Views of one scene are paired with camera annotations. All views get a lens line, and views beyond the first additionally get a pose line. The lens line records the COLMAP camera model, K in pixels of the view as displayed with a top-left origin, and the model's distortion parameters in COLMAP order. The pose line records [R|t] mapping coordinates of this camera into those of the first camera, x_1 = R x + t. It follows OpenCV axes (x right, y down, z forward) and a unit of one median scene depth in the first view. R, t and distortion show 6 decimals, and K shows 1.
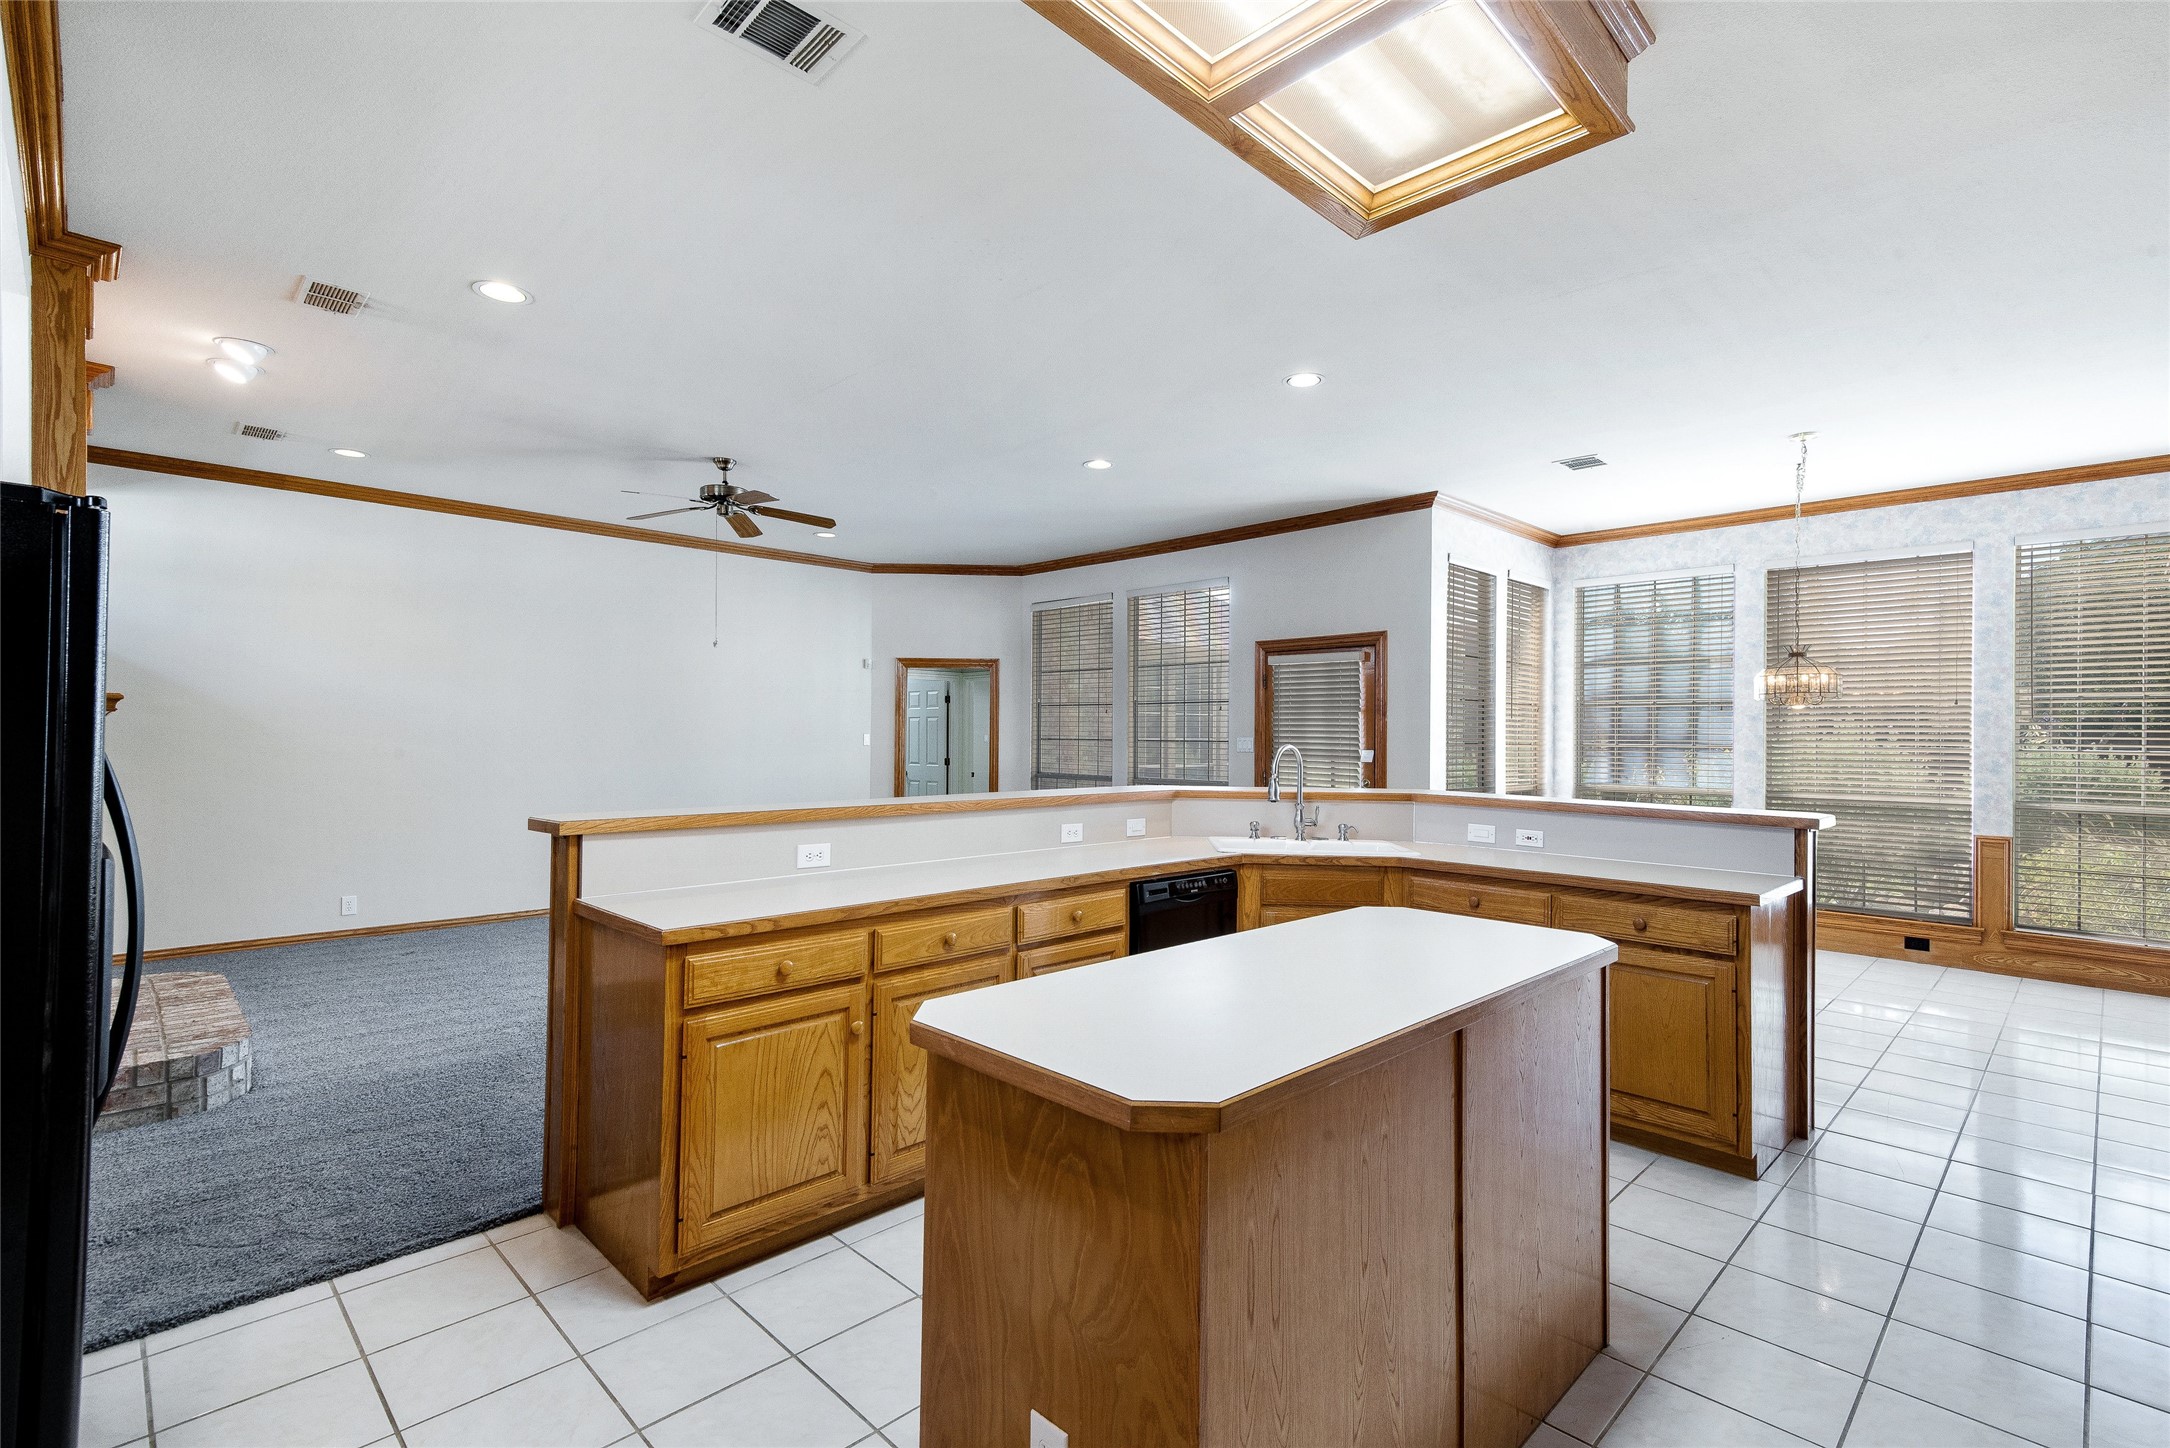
lens RADIAL K [[1016.6, 0, 1071.1], [0, 1016.6, 729.0], [0, 0, 1]] dist [0.037273, -0.015725]
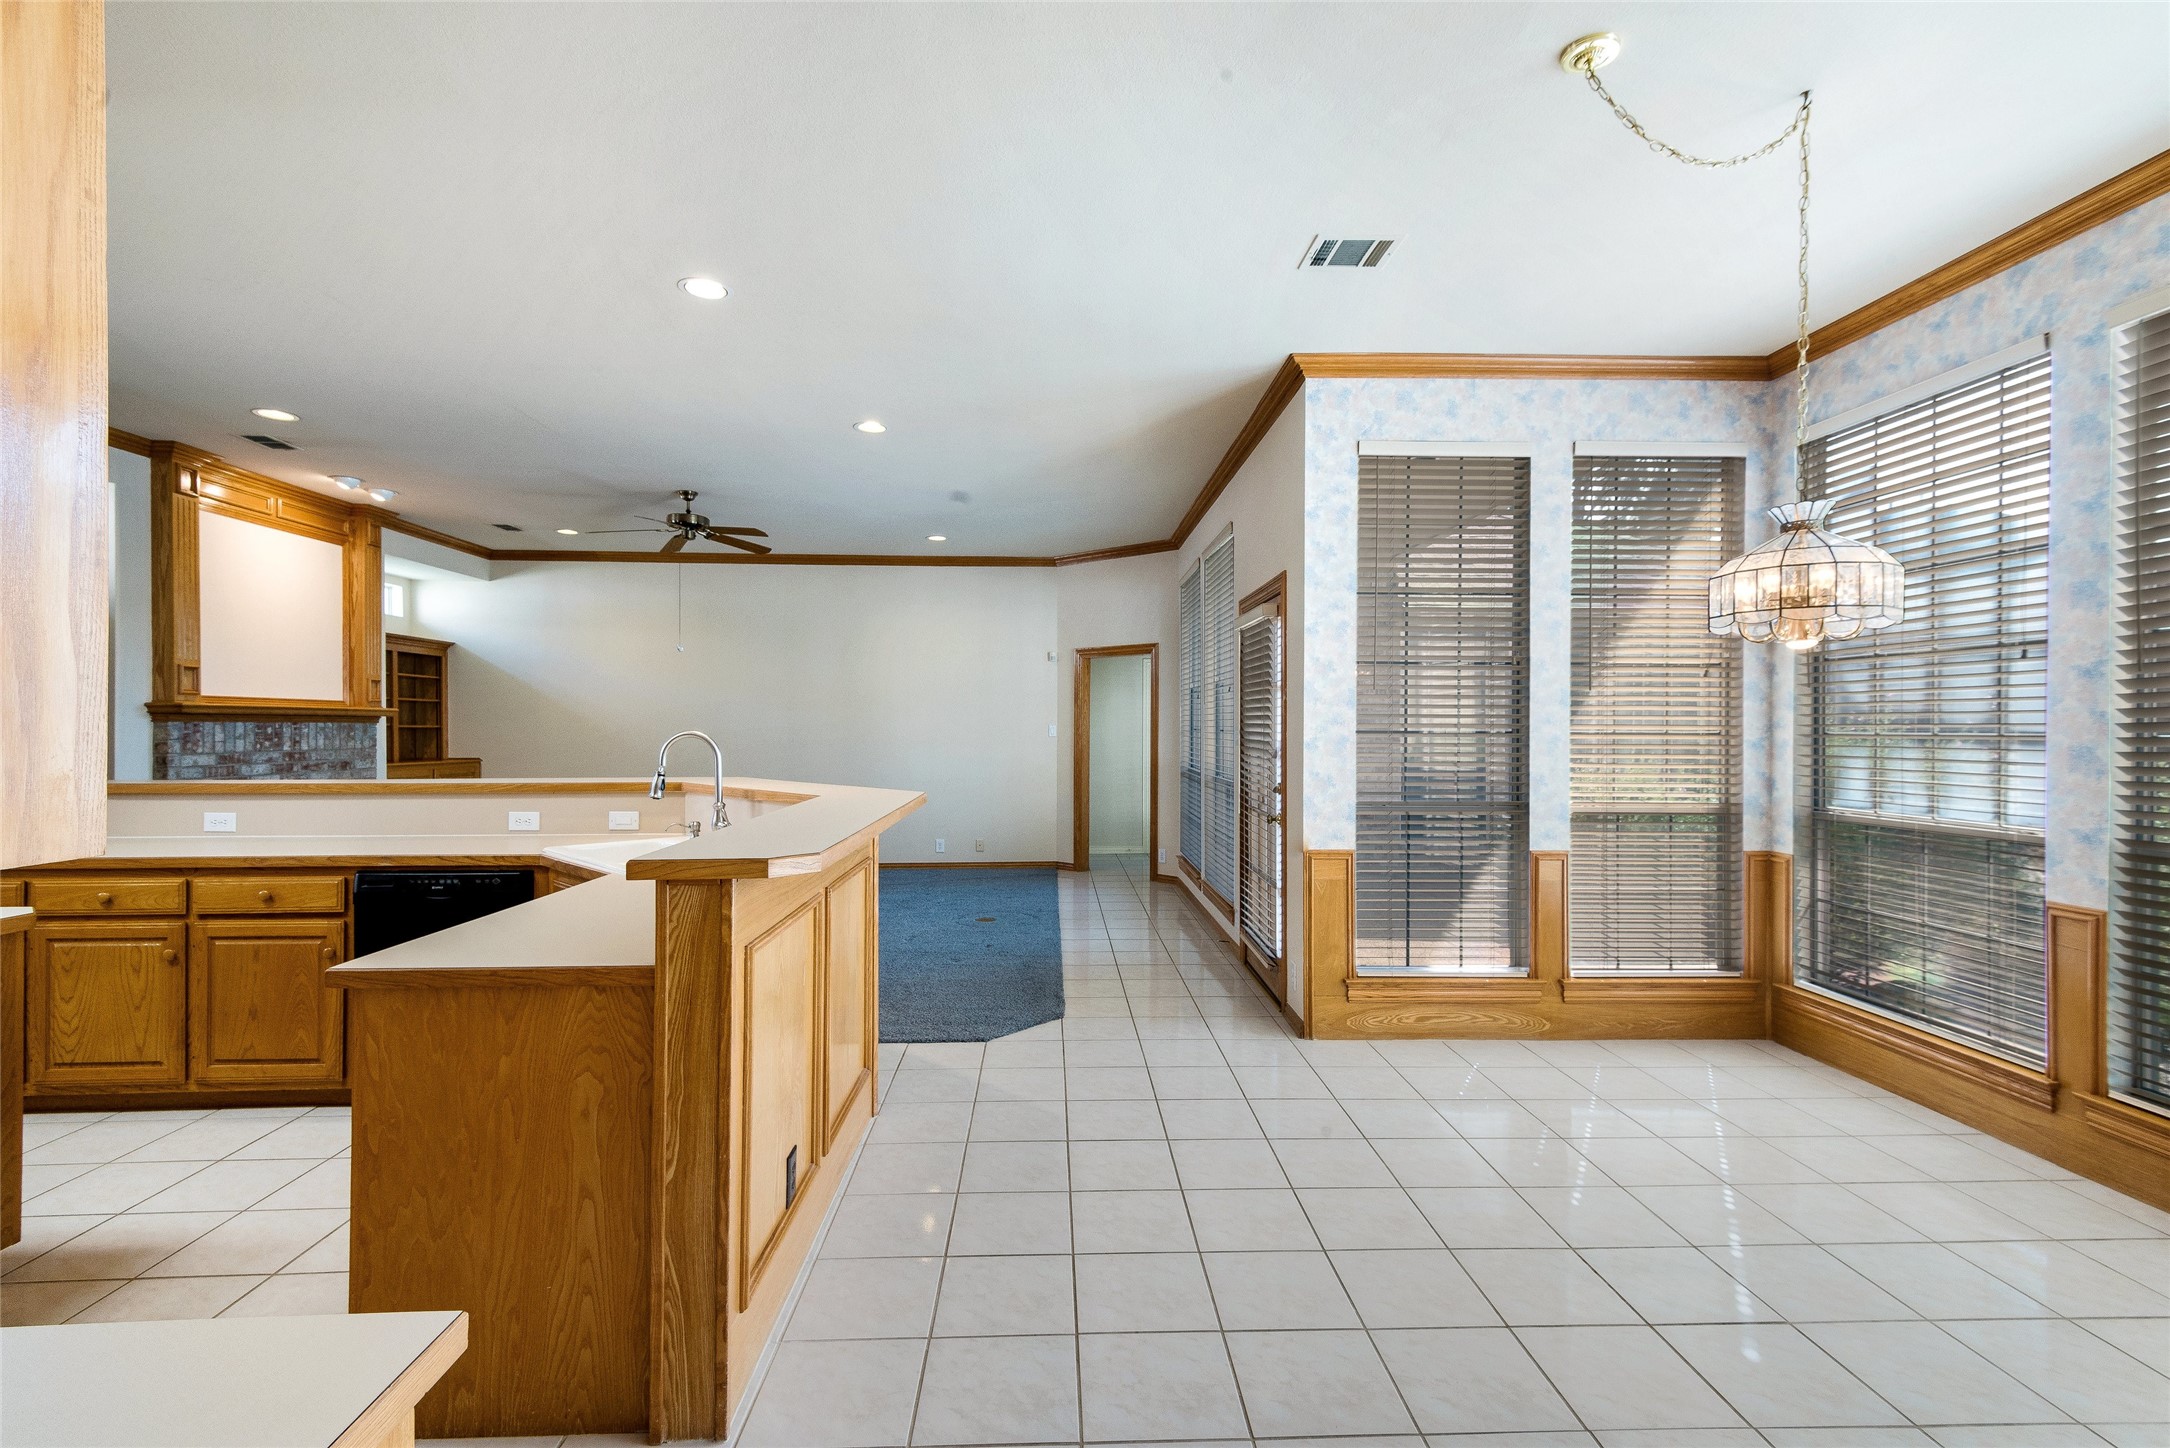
lens RADIAL K [[1016.6, 0, 1096.2], [0, 1016.6, 726.5], [0, 0, 1]] dist [0.037273, -0.015725]
pose [[0.734442, -0.007186, -0.678633, 0.705106], [0.008714, 0.999961, -0.001159, 0.010048], [0.678615, -0.005062, 0.734476, 0.416674]]
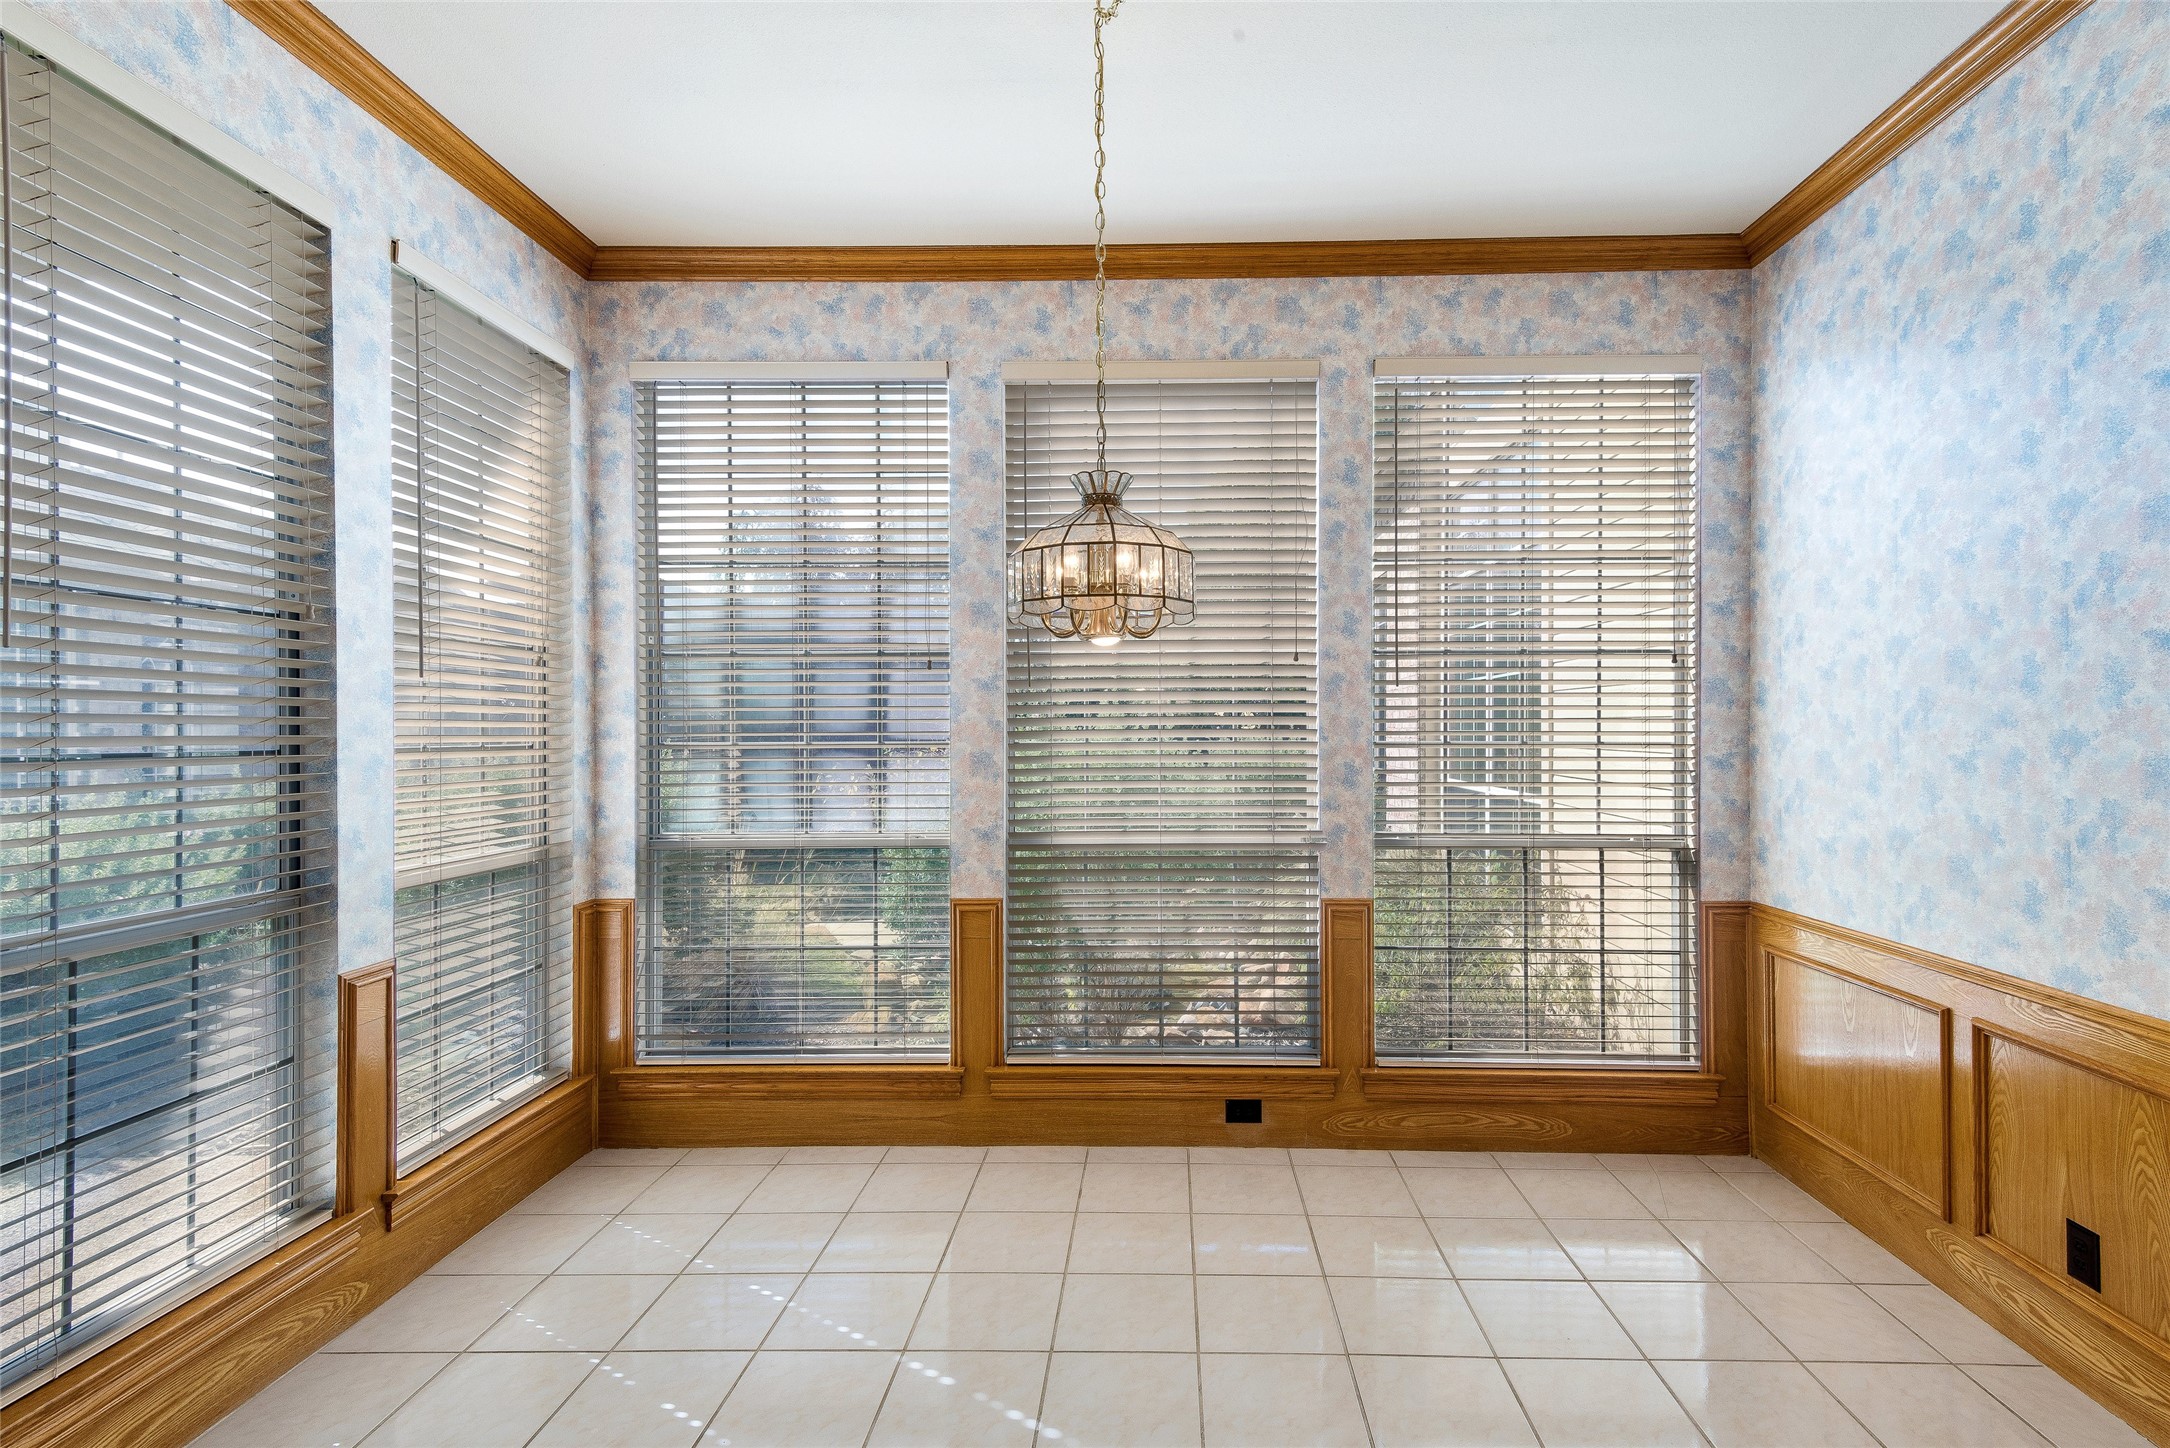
lens RADIAL K [[1016.6, 0, 1171.1], [0, 1016.6, 729.8], [0, 0, 1]] dist [0.037273, -0.015725]
pose [[0.722755, -0.012113, 0.690998, 0.425271], [0.005167, 0.999913, 0.012123, 0.005342], [-0.691085, -0.005191, 0.722755, 0.640176]]
